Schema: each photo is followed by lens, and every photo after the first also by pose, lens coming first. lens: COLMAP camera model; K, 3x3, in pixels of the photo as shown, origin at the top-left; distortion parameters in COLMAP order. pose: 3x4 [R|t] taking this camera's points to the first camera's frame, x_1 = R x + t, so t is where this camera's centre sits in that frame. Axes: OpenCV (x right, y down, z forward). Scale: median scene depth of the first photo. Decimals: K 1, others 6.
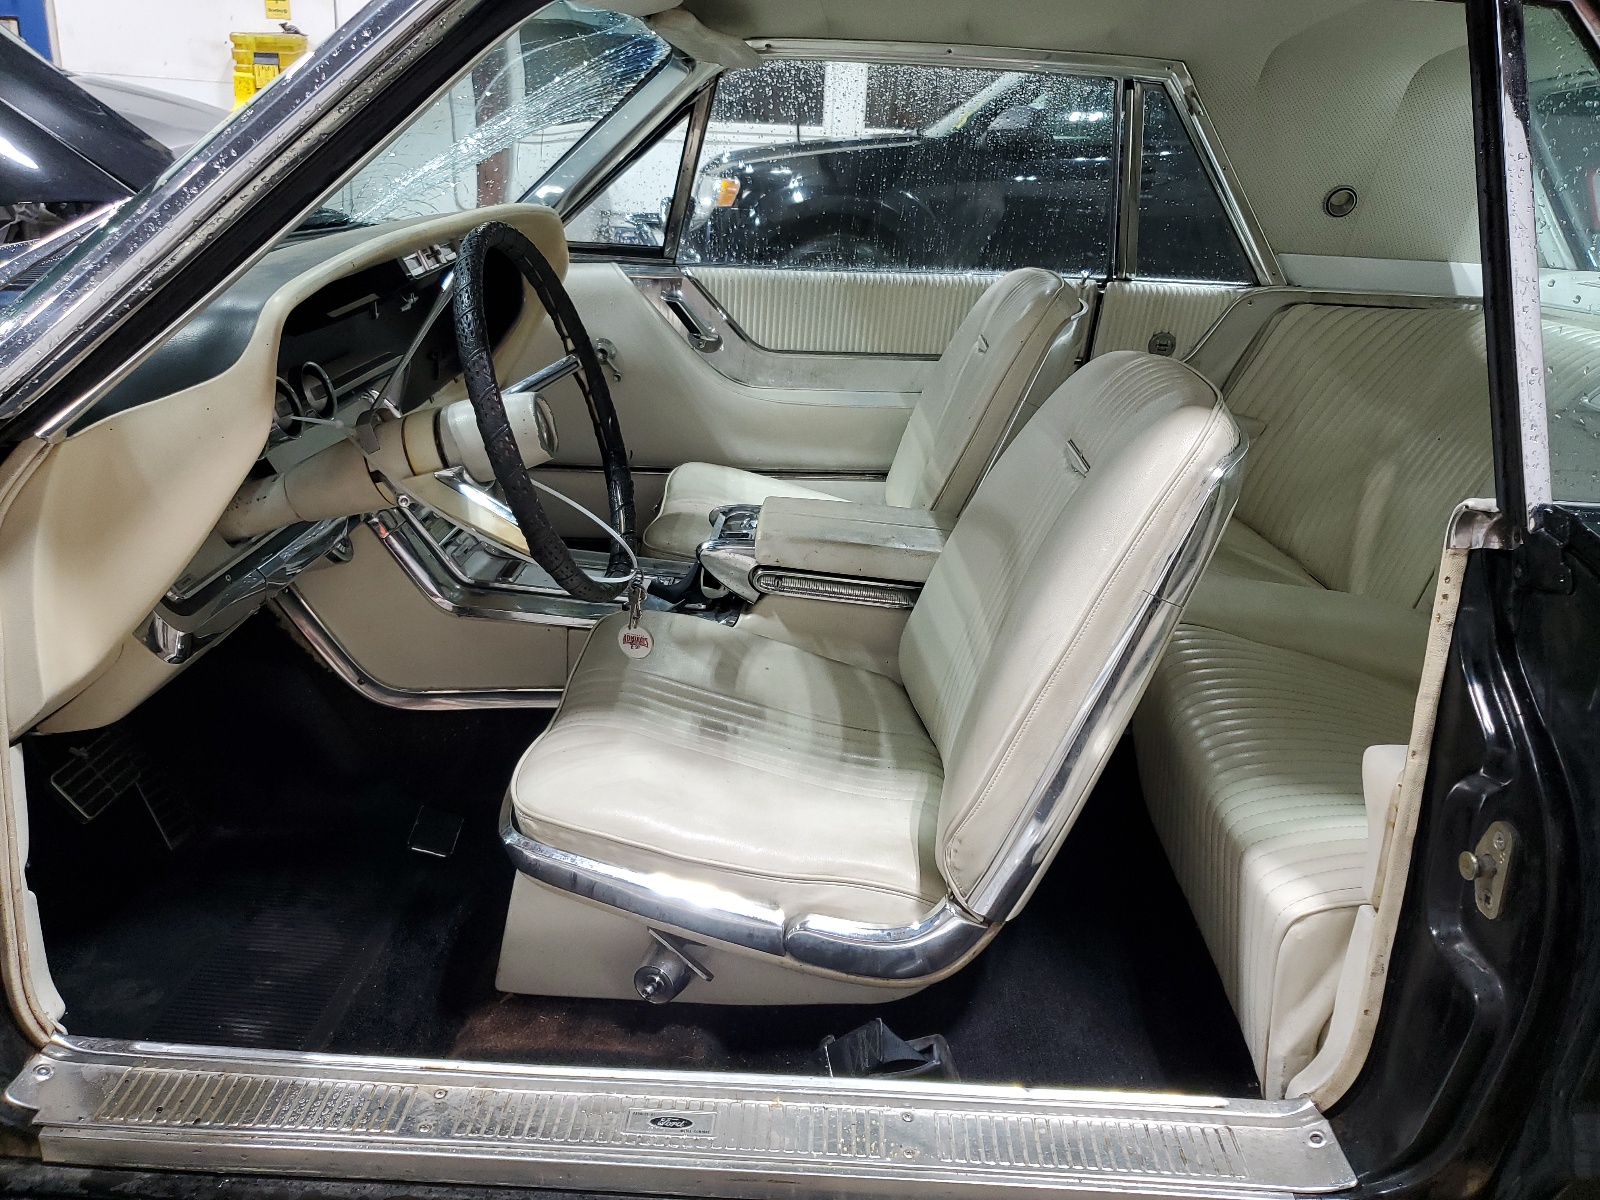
lens RADIAL K [[1167.2, 0, 800.0], [0, 1167.2, 600.0], [0, 0, 1]] dist [-0.001618, -0.001448]
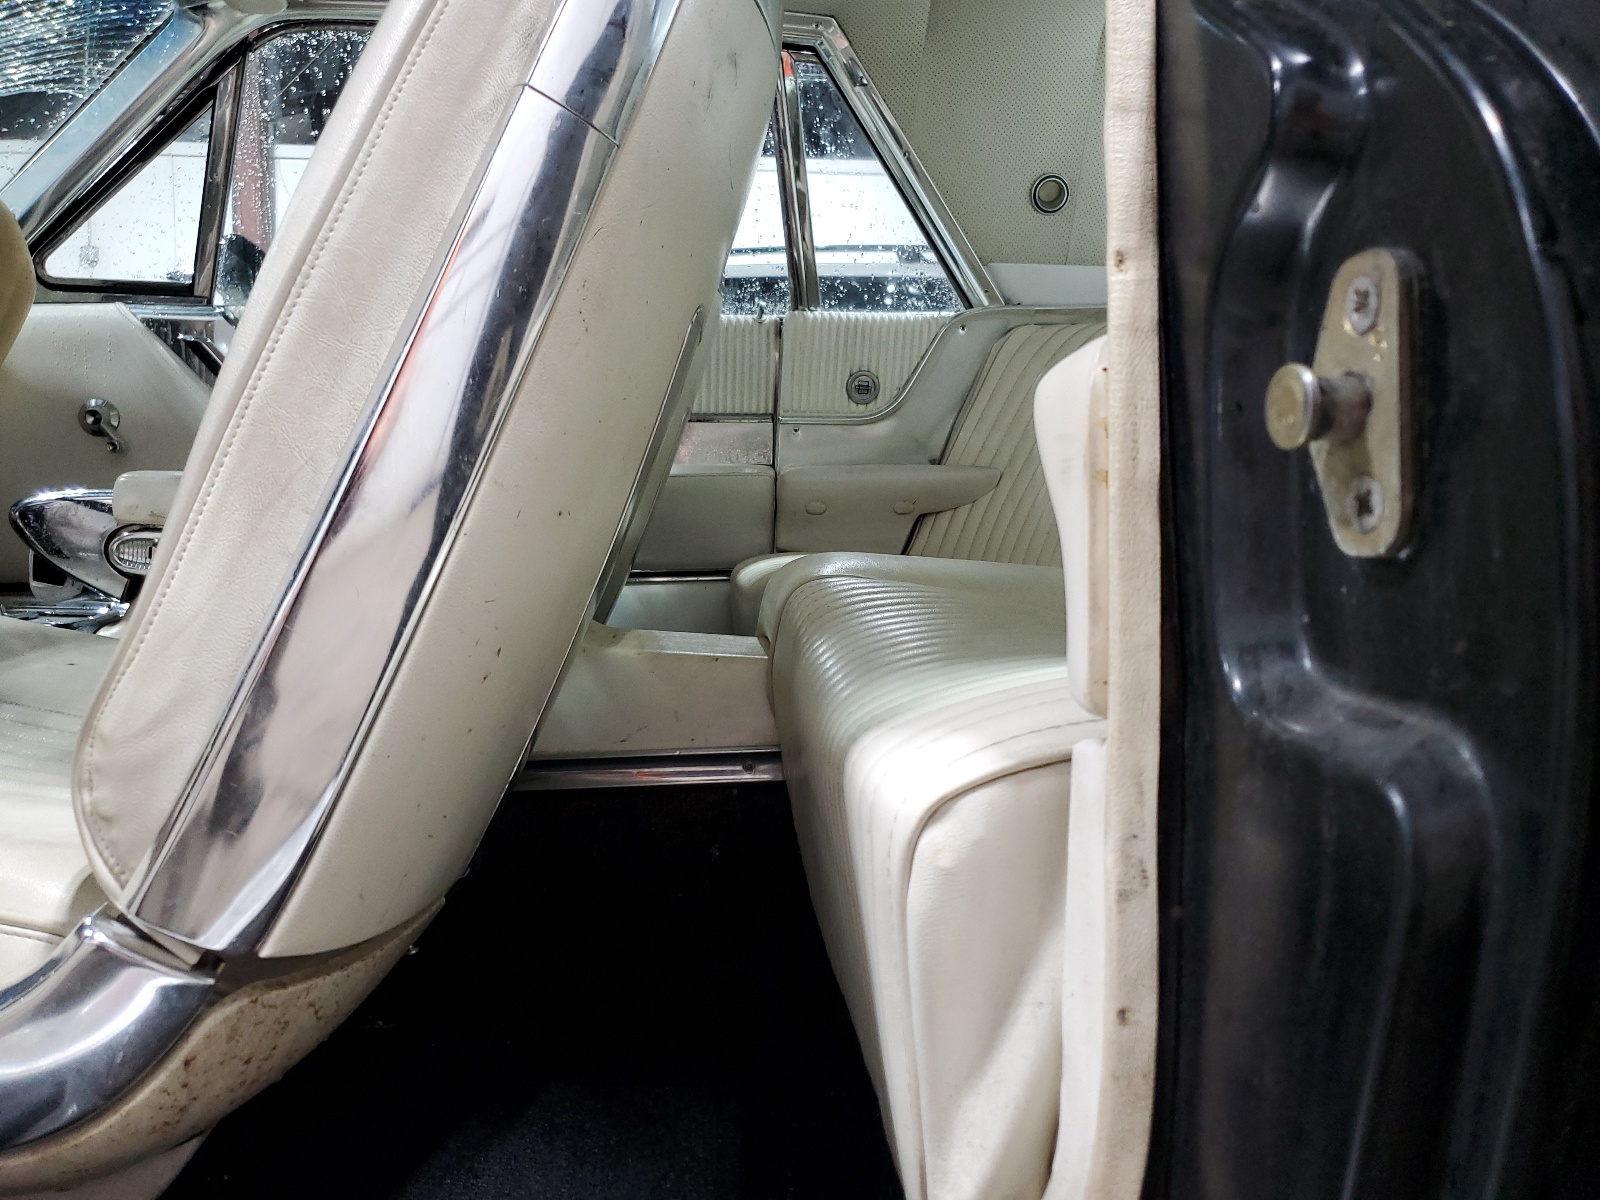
lens RADIAL K [[1269.3, 0, 800.0], [0, 1269.3, 600.0], [0, 0, 1]] dist [-0.002412, -0.001800]
pose [[0.985522, -0.049732, 0.162089, 0.160445], [0.087944, 0.967293, -0.237928, 0.152519], [-0.144955, 0.248738, 0.957663, 0.295284]]
